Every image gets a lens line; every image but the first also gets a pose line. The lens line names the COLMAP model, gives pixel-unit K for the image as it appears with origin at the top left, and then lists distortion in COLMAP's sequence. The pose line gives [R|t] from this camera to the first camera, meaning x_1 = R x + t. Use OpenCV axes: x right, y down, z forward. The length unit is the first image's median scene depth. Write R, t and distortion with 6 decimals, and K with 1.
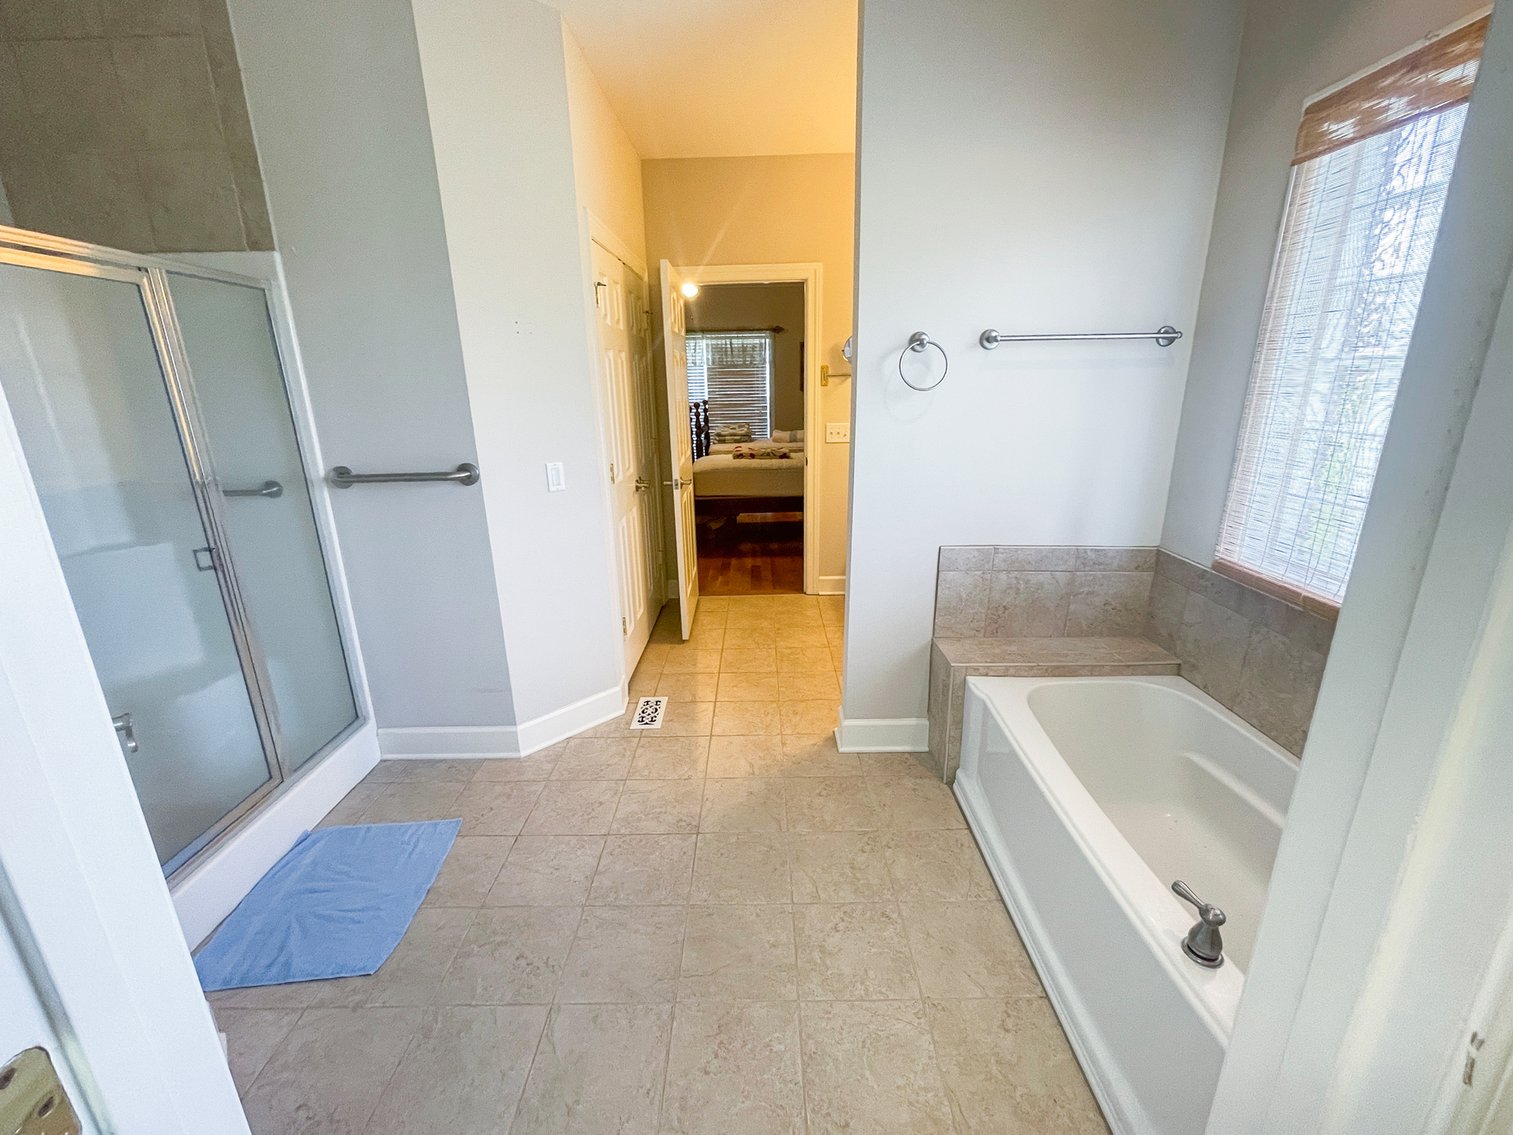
lens RADIAL K [[616.4, 0, 756.7], [0, 616.4, 566.0], [0, 0, 1]] dist [0.000791, -0.000357]
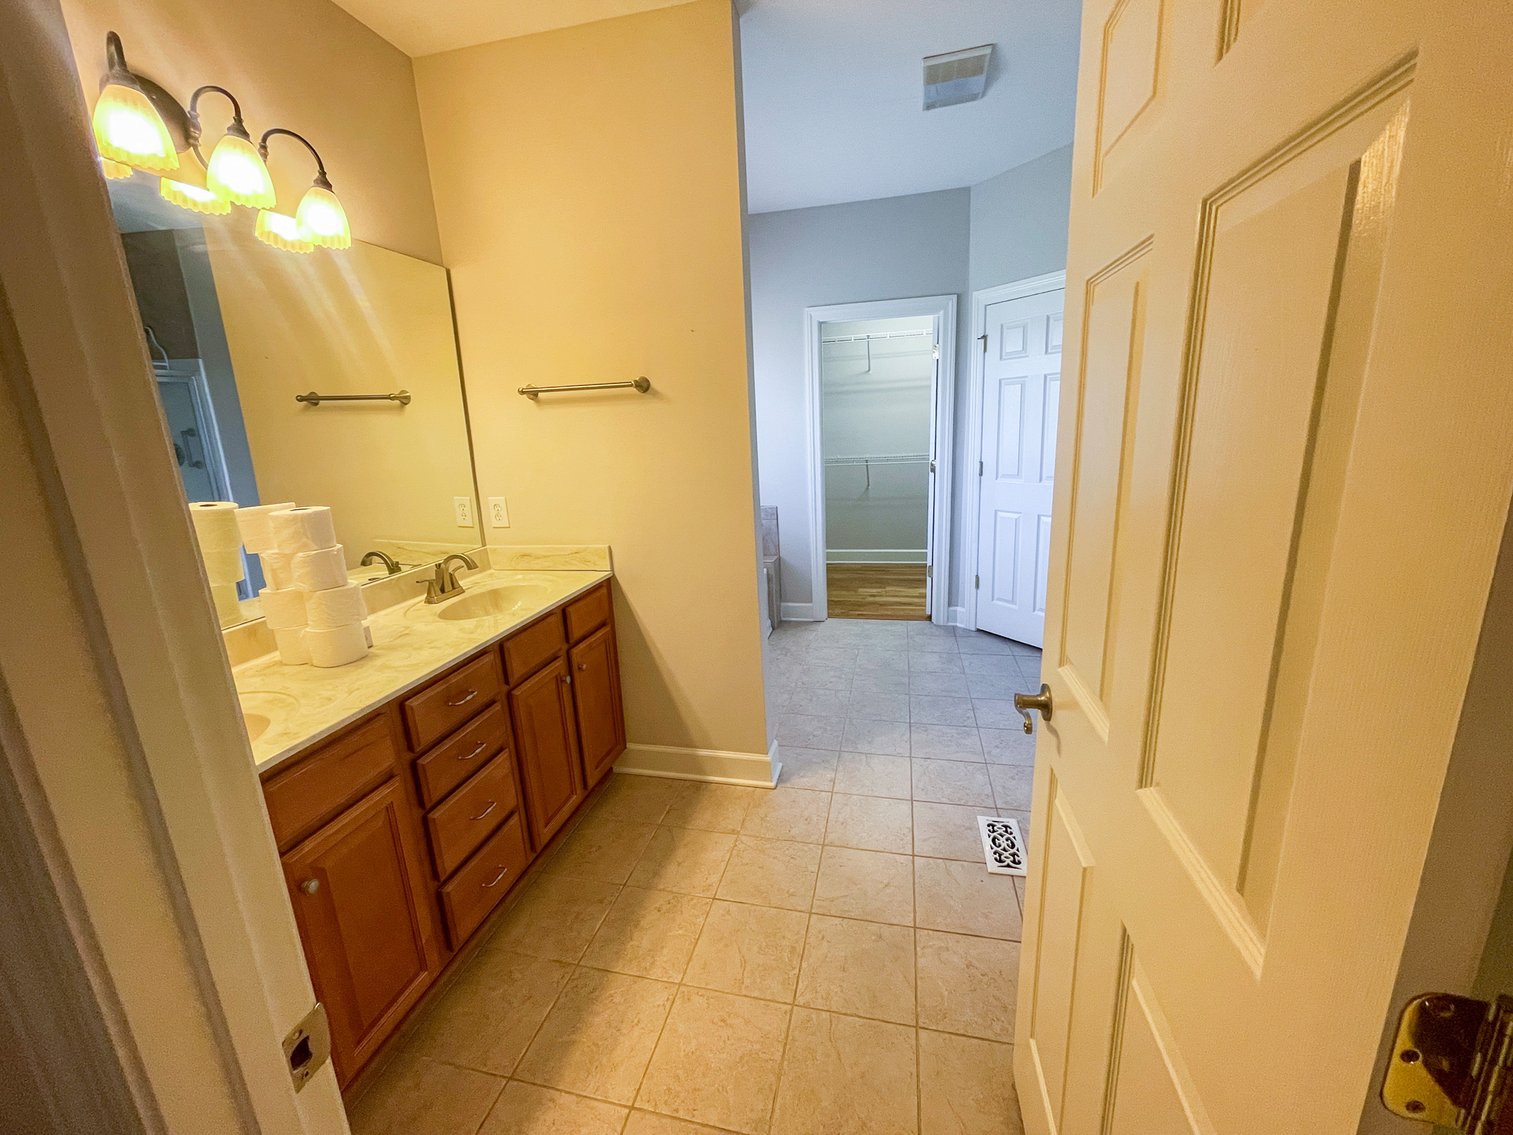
lens RADIAL K [[616.4, 0, 751.3], [0, 616.4, 564.0], [0, 0, 1]] dist [0.000791, -0.000357]
pose [[-0.970948, 0.011384, 0.239018, -0.068975], [0.128384, 0.867714, 0.480198, -0.495958], [-0.201932, 0.496934, -0.843967, 1.699854]]
